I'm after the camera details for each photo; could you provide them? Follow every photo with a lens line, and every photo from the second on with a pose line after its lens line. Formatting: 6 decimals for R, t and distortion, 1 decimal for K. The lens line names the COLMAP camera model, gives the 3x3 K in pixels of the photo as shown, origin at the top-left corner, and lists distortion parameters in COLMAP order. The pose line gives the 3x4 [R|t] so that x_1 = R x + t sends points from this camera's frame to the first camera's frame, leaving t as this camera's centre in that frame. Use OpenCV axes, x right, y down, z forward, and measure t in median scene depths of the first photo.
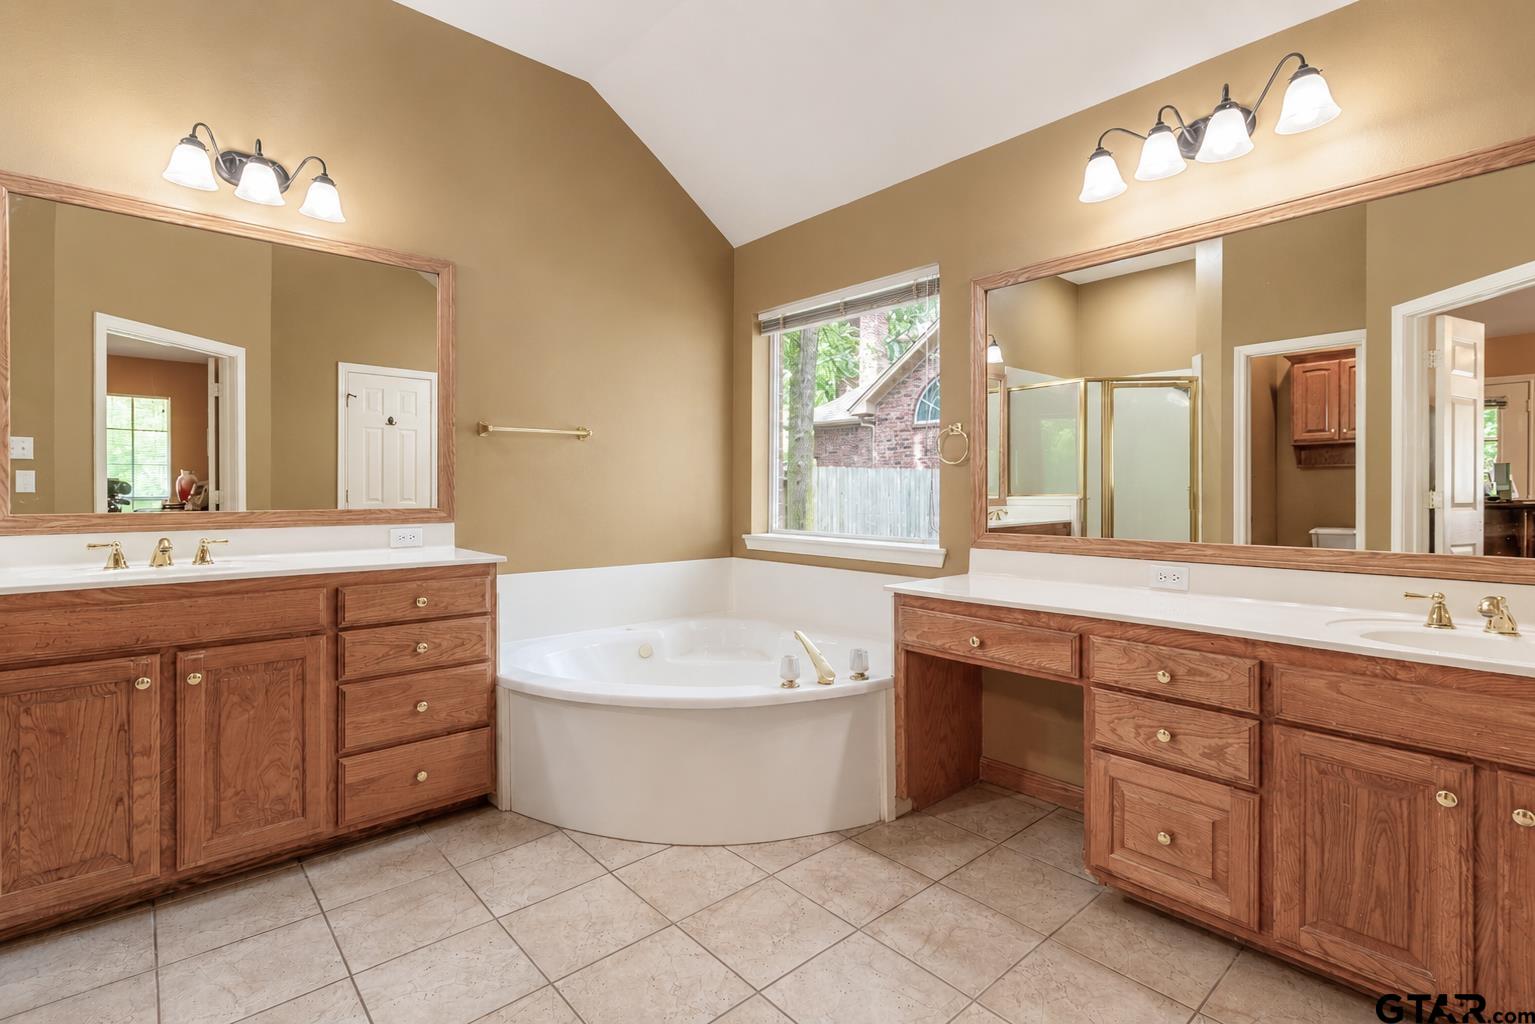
lens RADIAL K [[701.0, 0, 772.0], [0, 701.0, 504.3], [0, 0, 1]] dist [-0.001021, 0.000784]
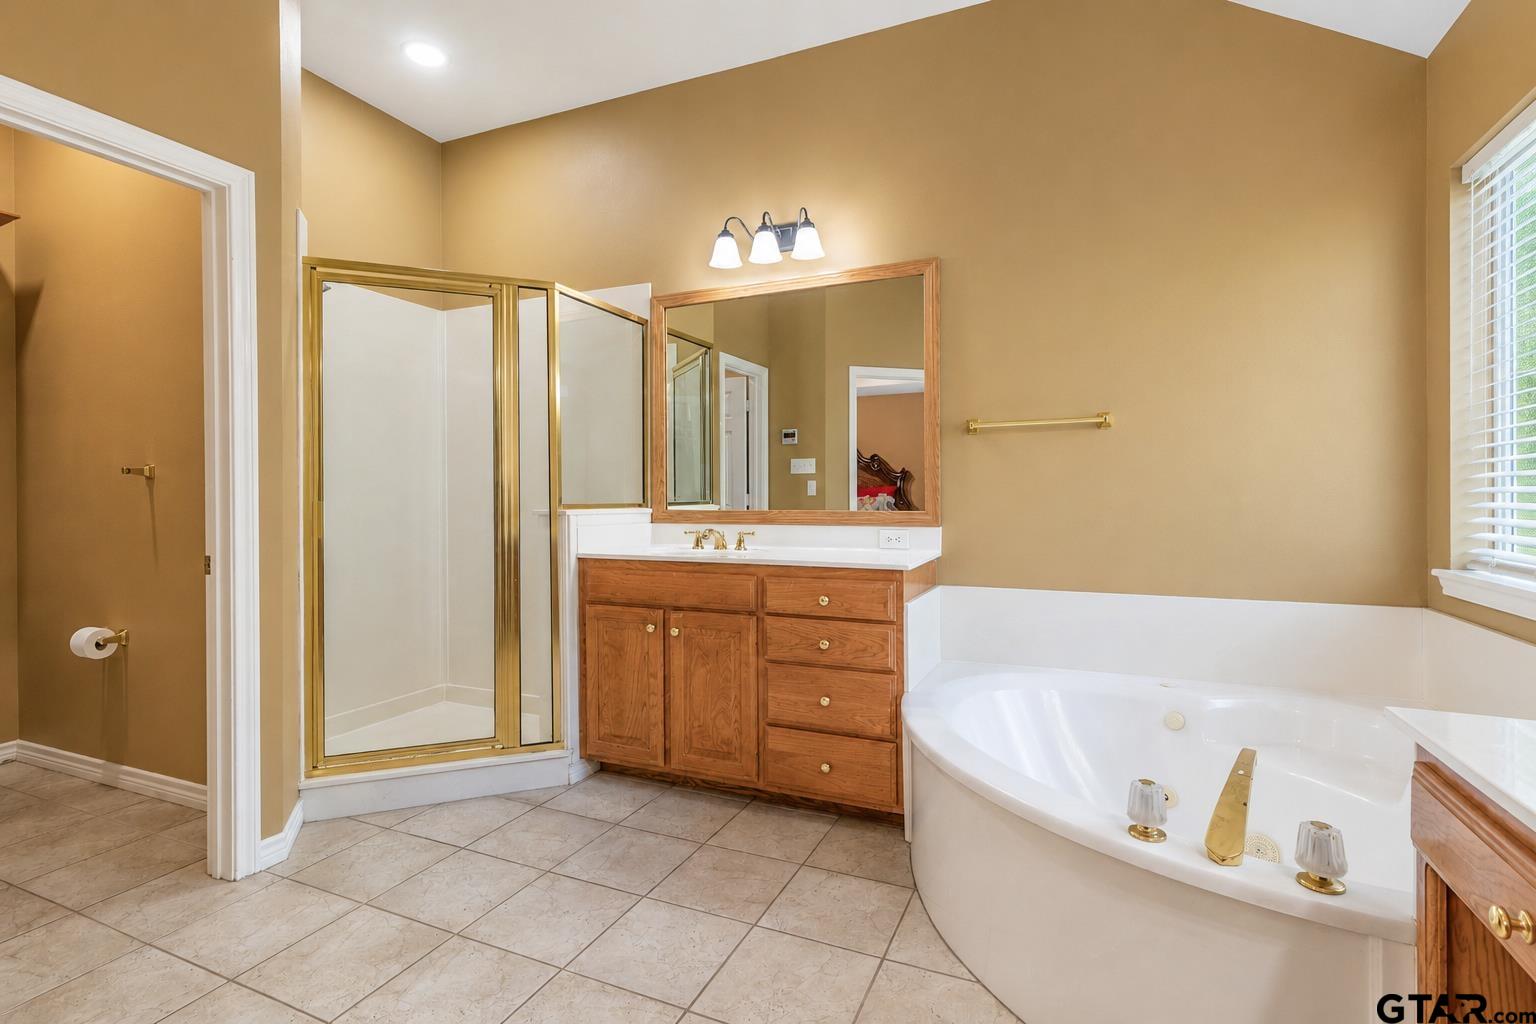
lens RADIAL K [[701.5, 0, 772.5], [0, 701.5, 504.2], [0, 0, 1]] dist [-0.001021, 0.000784]
pose [[0.429457, 0.009245, -0.903040, 0.408825], [-0.014244, 0.999893, 0.003462, -0.005981], [0.902975, 0.011376, 0.429543, 0.481920]]
